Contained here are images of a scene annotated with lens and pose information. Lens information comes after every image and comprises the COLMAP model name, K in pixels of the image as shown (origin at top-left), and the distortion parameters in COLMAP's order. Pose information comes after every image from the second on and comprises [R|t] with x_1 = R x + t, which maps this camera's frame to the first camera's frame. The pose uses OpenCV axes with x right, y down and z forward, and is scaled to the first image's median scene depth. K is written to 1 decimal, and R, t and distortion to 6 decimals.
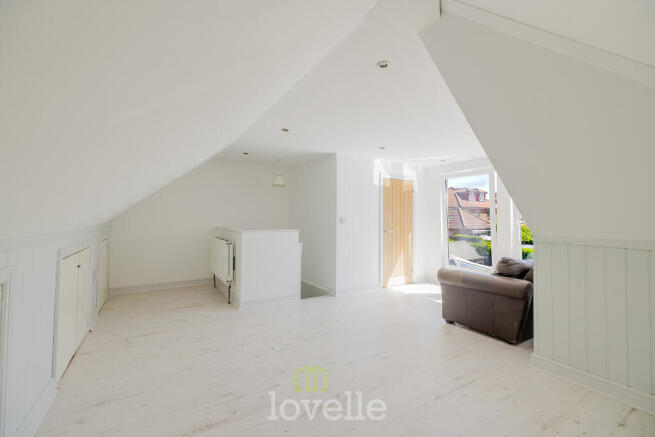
lens RADIAL K [[277.0, 0, 327.5], [0, 277.0, 218.5], [0, 0, 1]] dist [-0.000387, 0.000047]
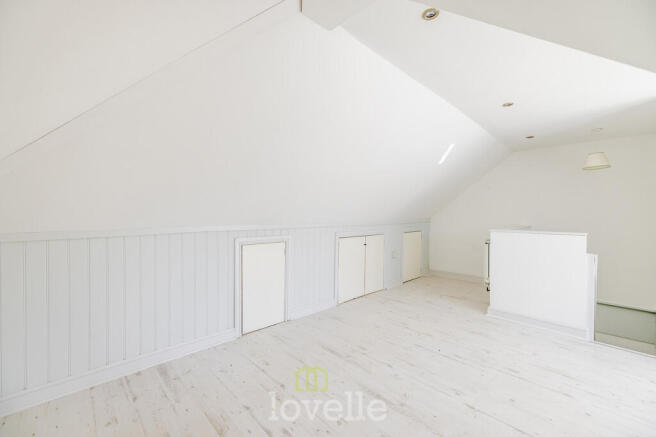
lens RADIAL K [[277.4, 0, 328.0], [0, 277.4, 218.5], [0, 0, 1]] dist [-0.000387, 0.000047]
pose [[0.194692, 0.006230, -0.980845, 0.409333], [-0.002419, 0.999980, 0.005872, 0.003100], [0.980861, 0.001229, 0.194703, 0.260329]]
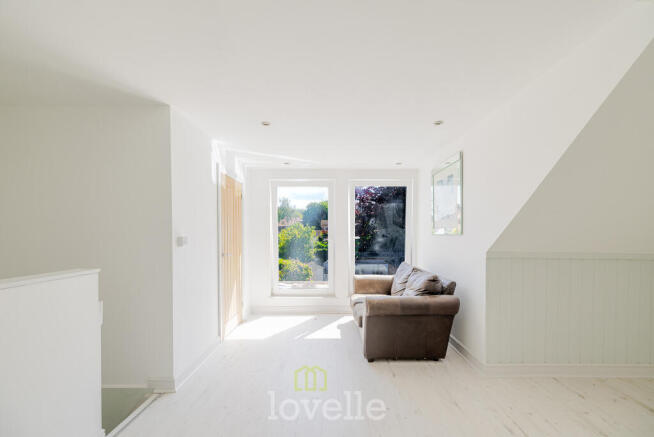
lens RADIAL K [[289.8, 0, 327.4], [0, 289.8, 238.8], [0, 0, 1]] dist [-0.000124, 0.000047]
pose [[0.544584, -0.024481, 0.838349, -0.264425], [0.004809, 0.999649, 0.026067, -0.010067], [-0.838693, -0.010164, 0.544510, 0.484963]]
